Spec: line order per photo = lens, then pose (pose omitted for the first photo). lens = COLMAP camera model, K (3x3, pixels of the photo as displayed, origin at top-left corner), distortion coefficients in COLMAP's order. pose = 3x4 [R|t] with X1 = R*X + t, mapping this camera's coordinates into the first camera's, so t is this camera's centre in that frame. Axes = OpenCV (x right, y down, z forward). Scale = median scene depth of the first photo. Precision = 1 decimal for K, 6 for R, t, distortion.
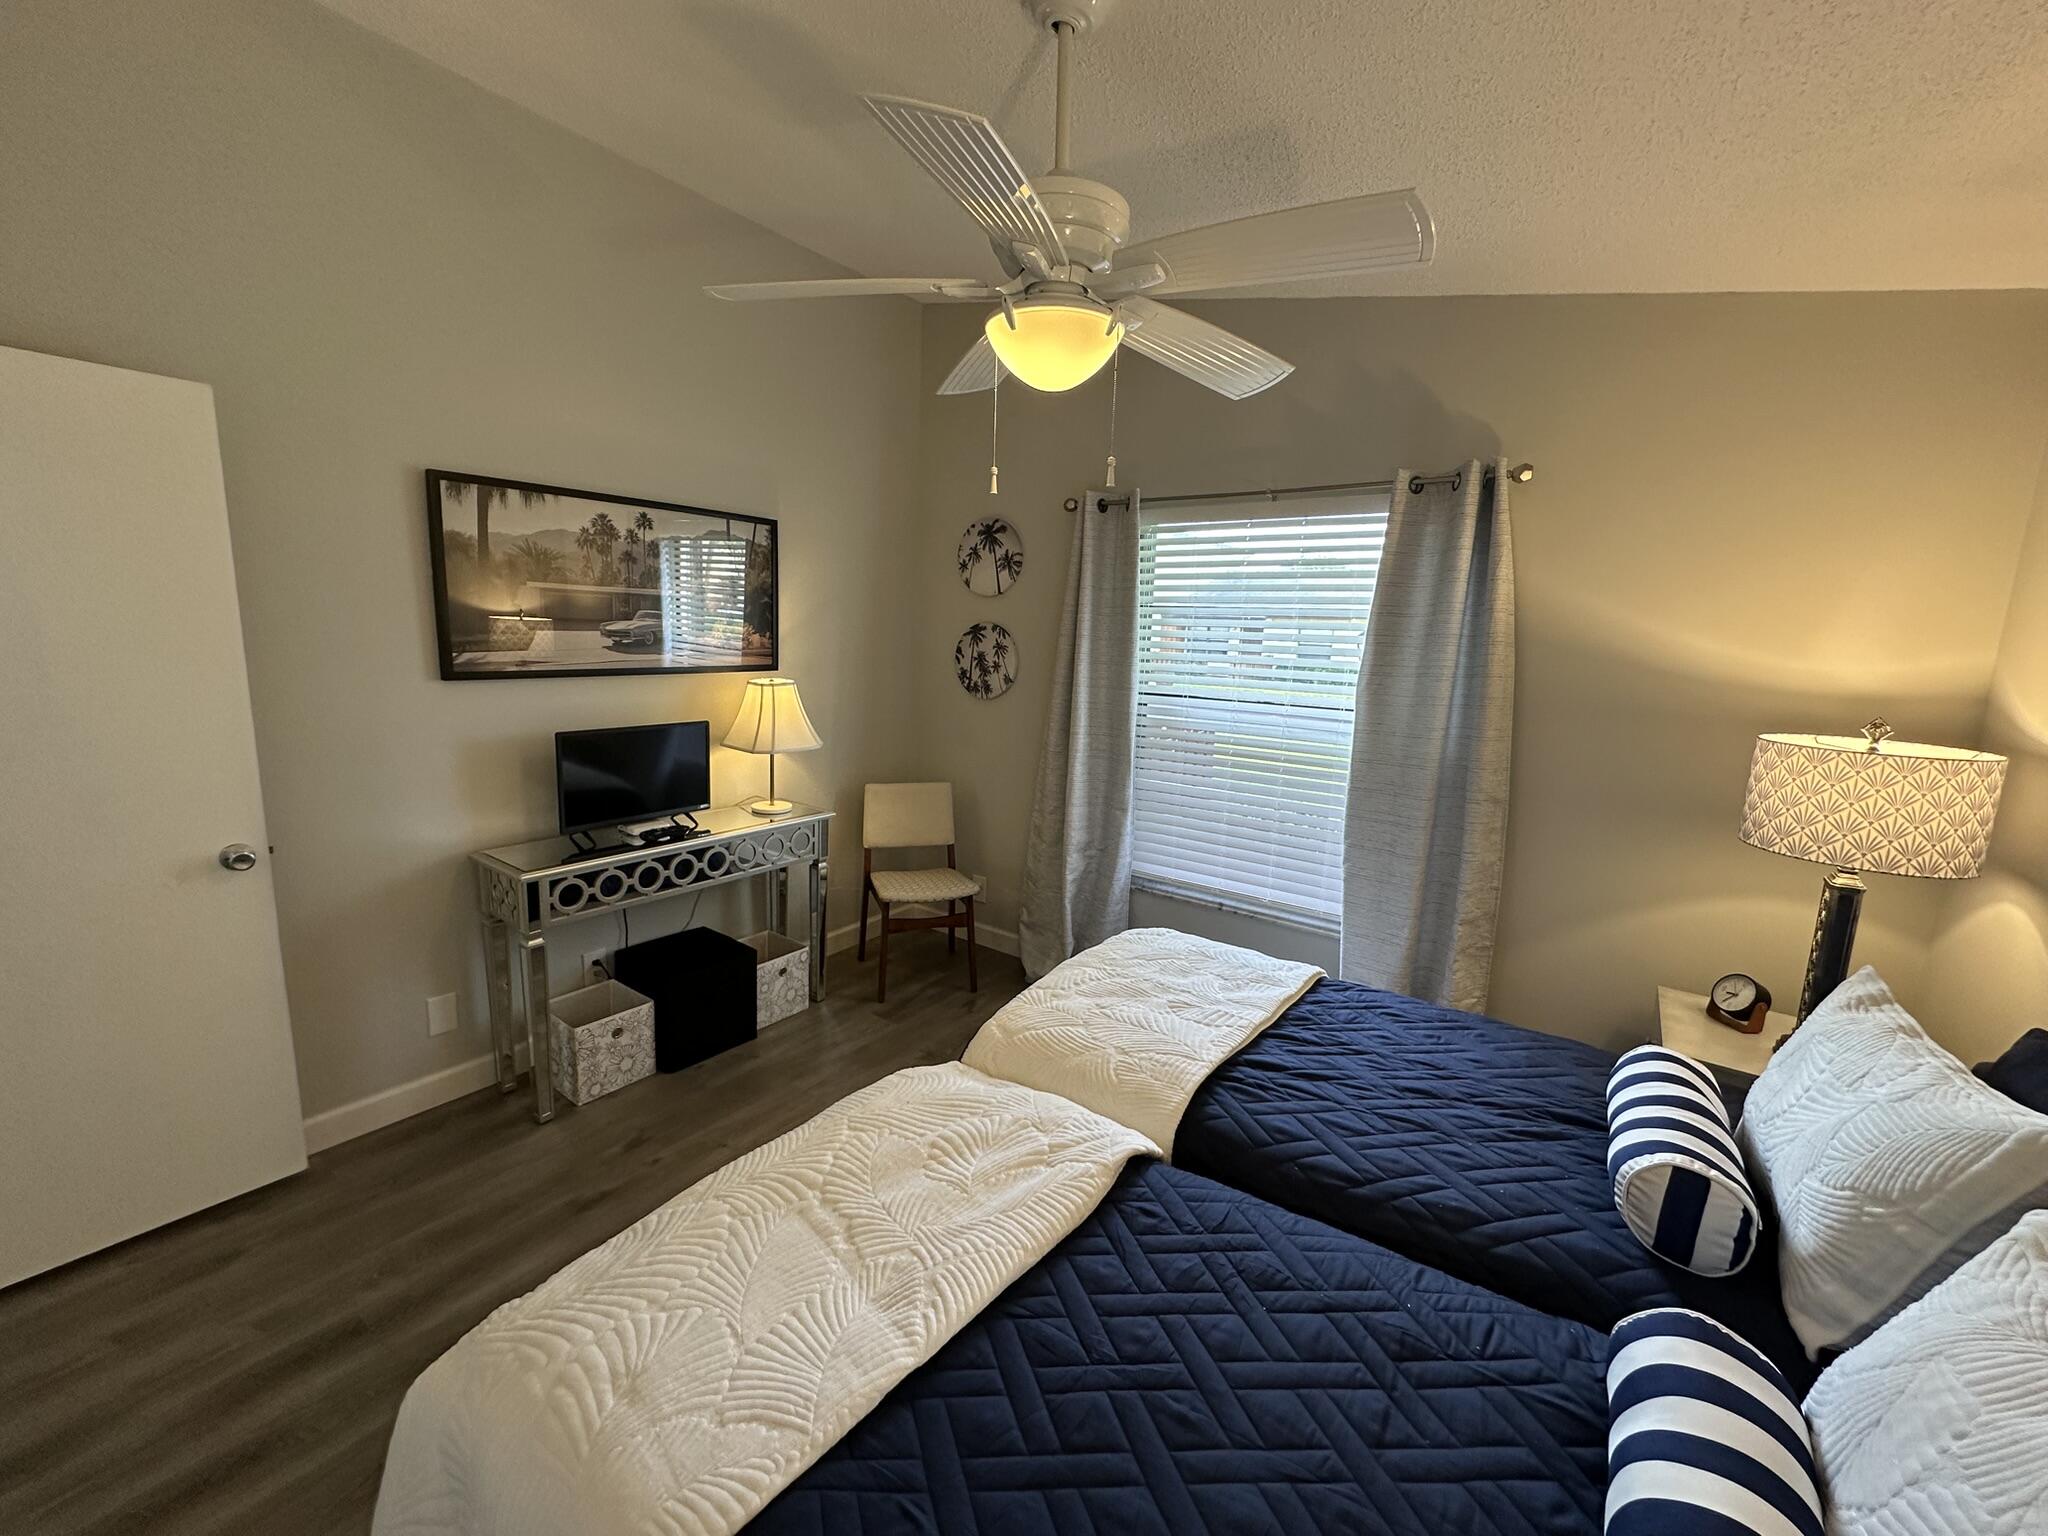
lens RADIAL K [[820.2, 0, 1020.0], [0, 820.2, 767.7], [0, 0, 1]] dist [-0.004395, 0.001177]
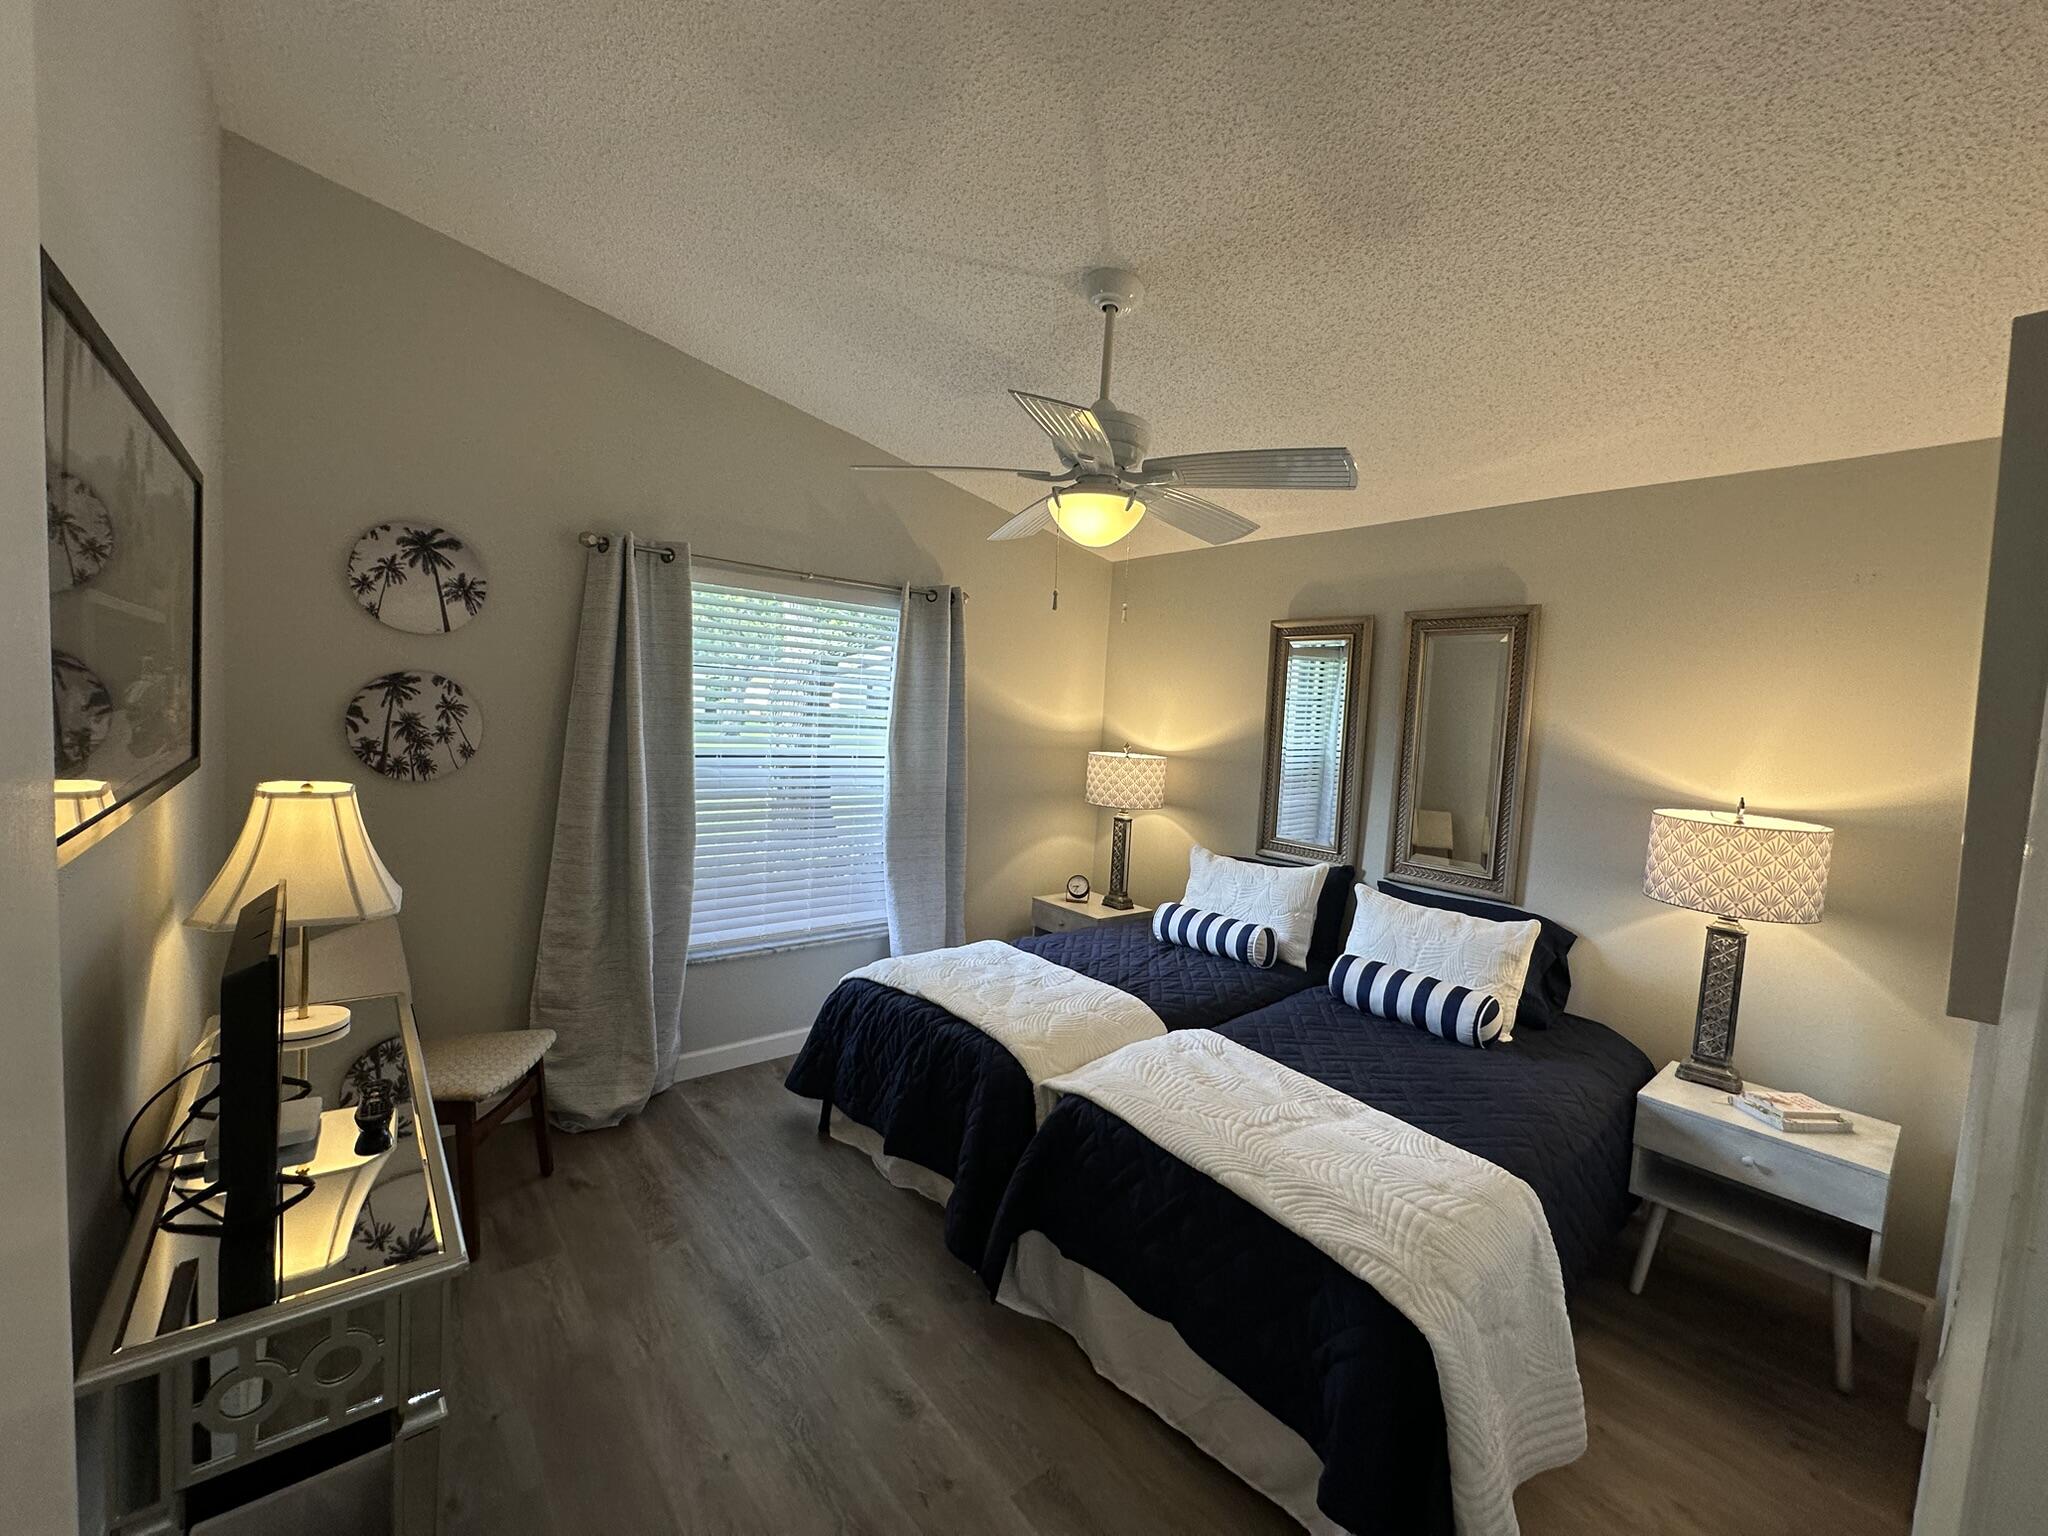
lens RADIAL K [[820.2, 0, 1020.0], [0, 820.2, 767.7], [0, 0, 1]] dist [-0.004395, 0.001177]
pose [[0.249684, -0.089555, 0.964177, -0.623749], [0.116215, 0.991288, 0.061978, -0.085733], [-0.961328, 0.096577, 0.257916, 0.365191]]
